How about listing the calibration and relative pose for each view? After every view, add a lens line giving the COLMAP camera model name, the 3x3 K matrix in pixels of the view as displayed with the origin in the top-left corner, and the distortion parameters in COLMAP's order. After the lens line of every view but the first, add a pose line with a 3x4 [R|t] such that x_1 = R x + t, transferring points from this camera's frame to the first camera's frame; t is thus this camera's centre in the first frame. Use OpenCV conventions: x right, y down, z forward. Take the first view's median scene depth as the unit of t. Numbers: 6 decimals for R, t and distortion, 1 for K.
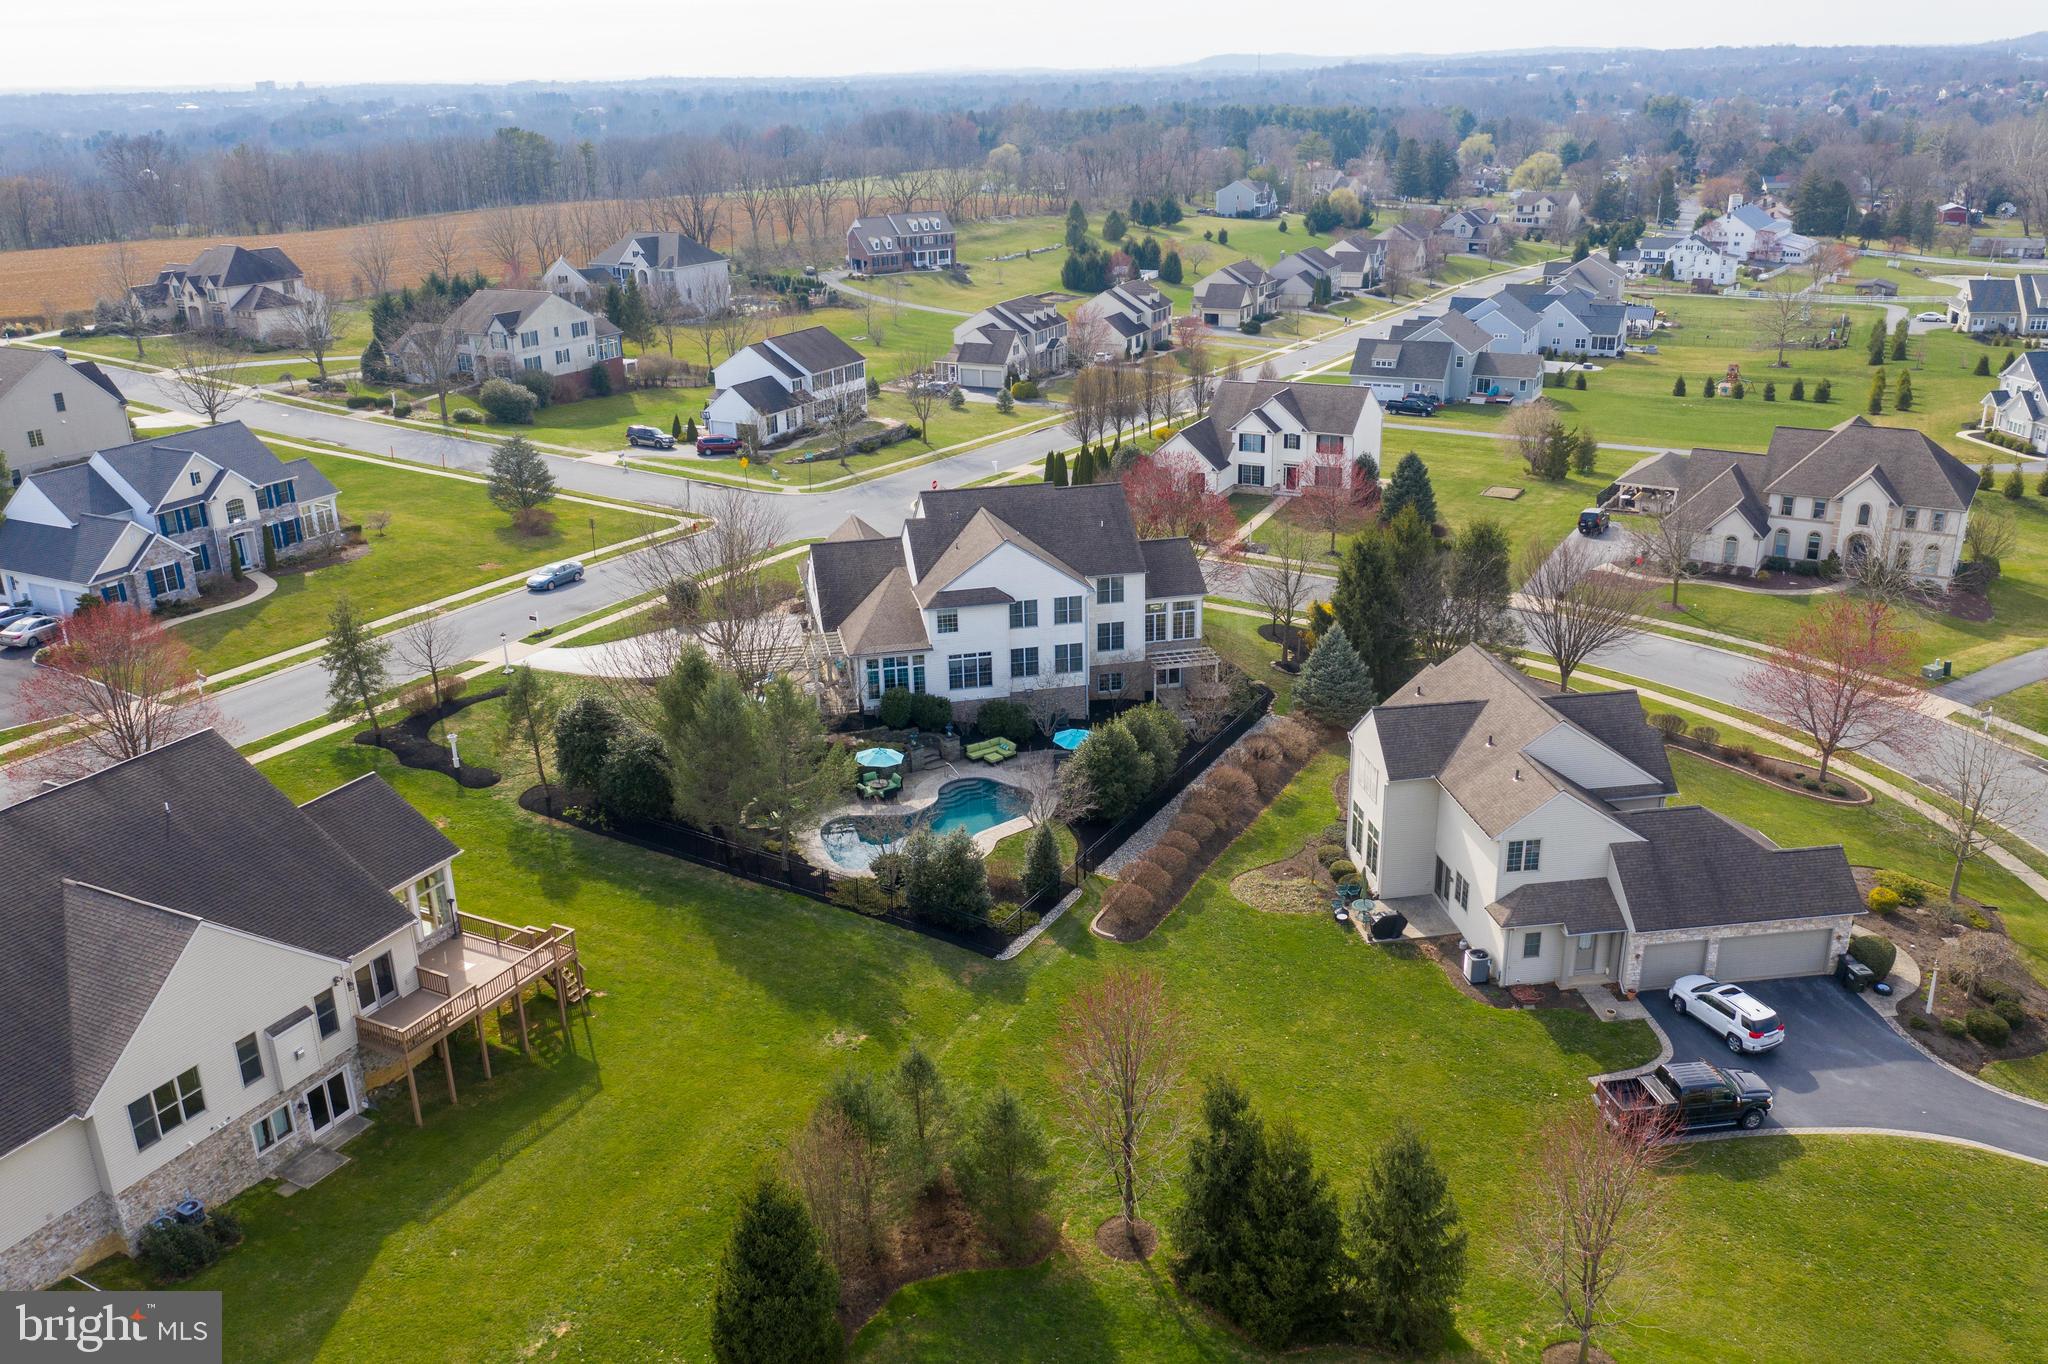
lens RADIAL K [[1637.0, 0, 1024.0], [0, 1637.0, 682.0], [0, 0, 1]] dist [-0.005194, 0.009233]
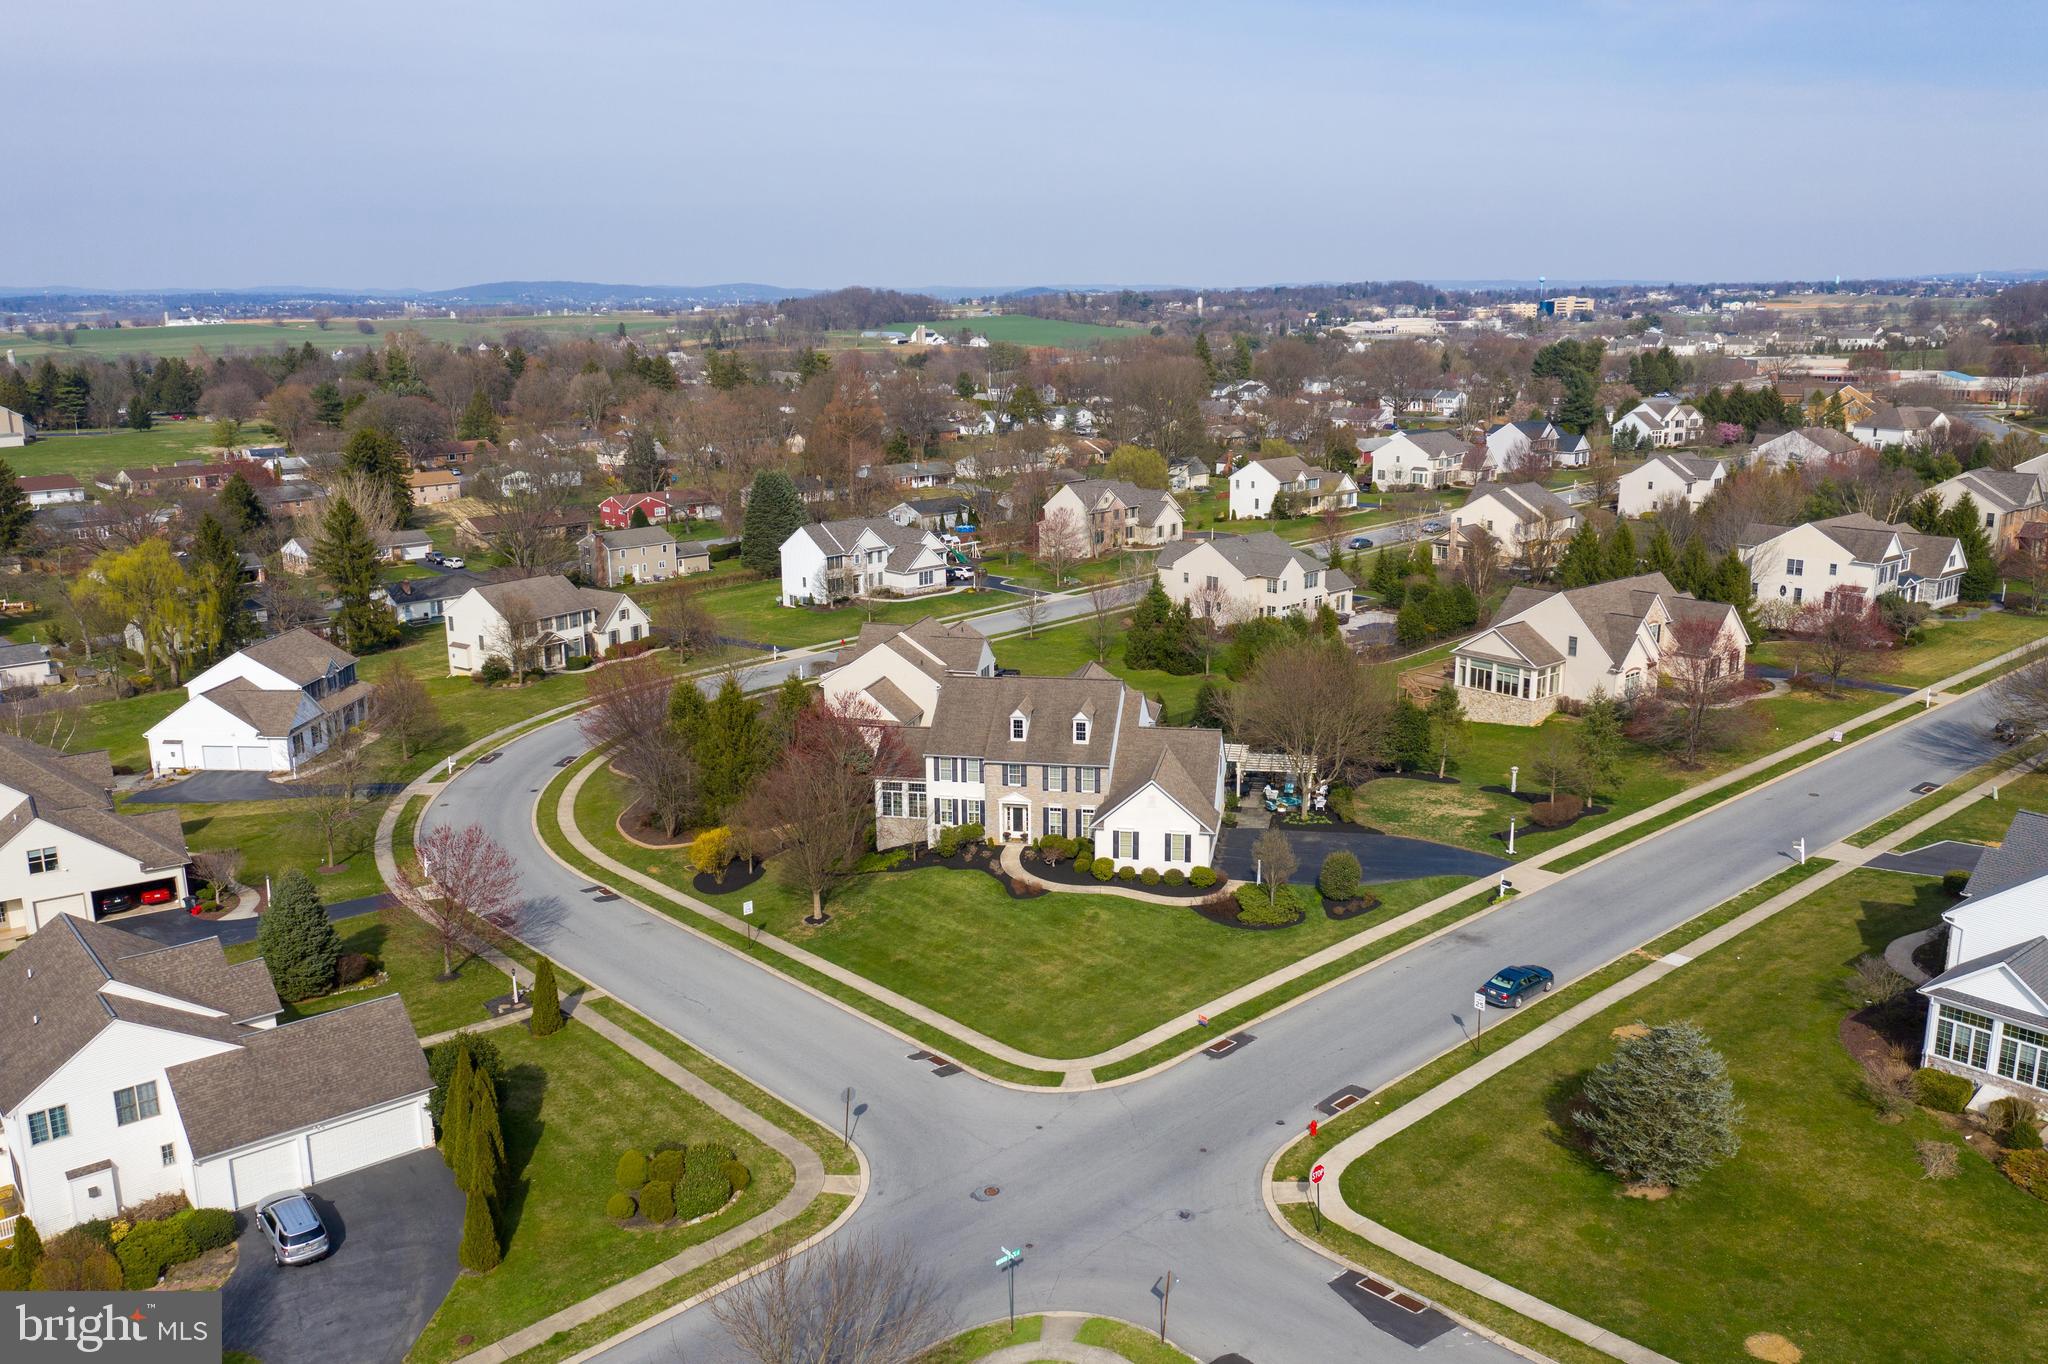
lens RADIAL K [[1630.5, 0, 1024.0], [0, 1630.5, 682.0], [0, 0, 1]] dist [0.015791, -0.008076]
pose [[-0.921920, -0.061679, 0.382440, -0.289641], [0.160823, 0.837206, 0.522706, -0.479916], [-0.352421, 0.543398, -0.761917, 1.272530]]
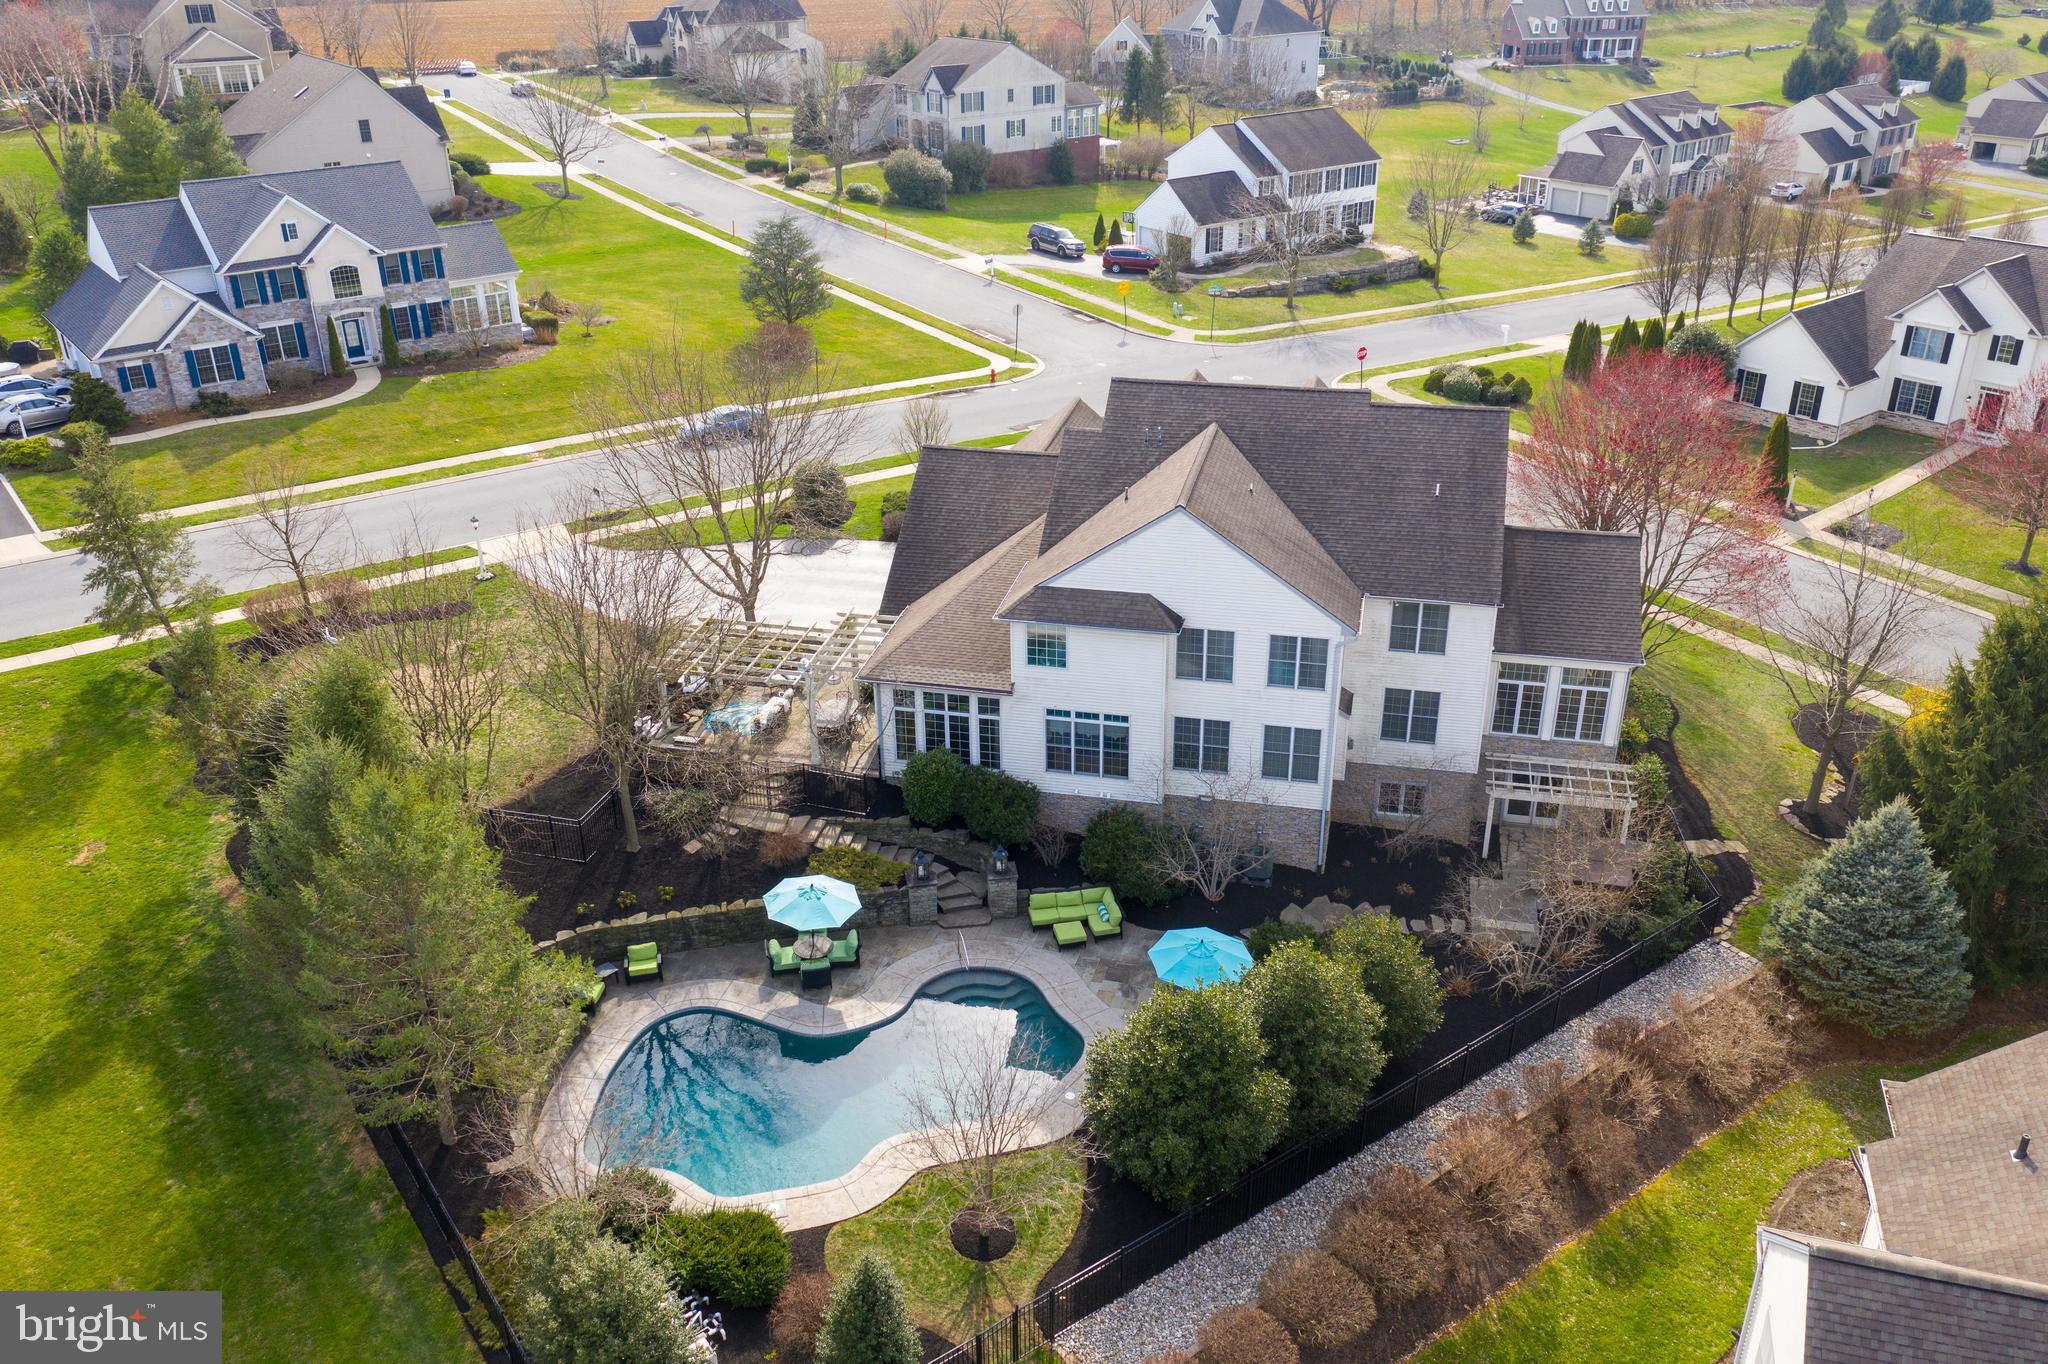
lens RADIAL K [[1635.5, 0, 1021.0], [0, 1635.5, 682.8], [0, 0, 1]] dist [0.002674, 0.004154]
pose [[0.907978, 0.193851, -0.371480, 0.087058], [-0.152457, 0.978622, 0.138040, -0.059817], [0.390298, -0.068703, 0.918122, 0.332492]]
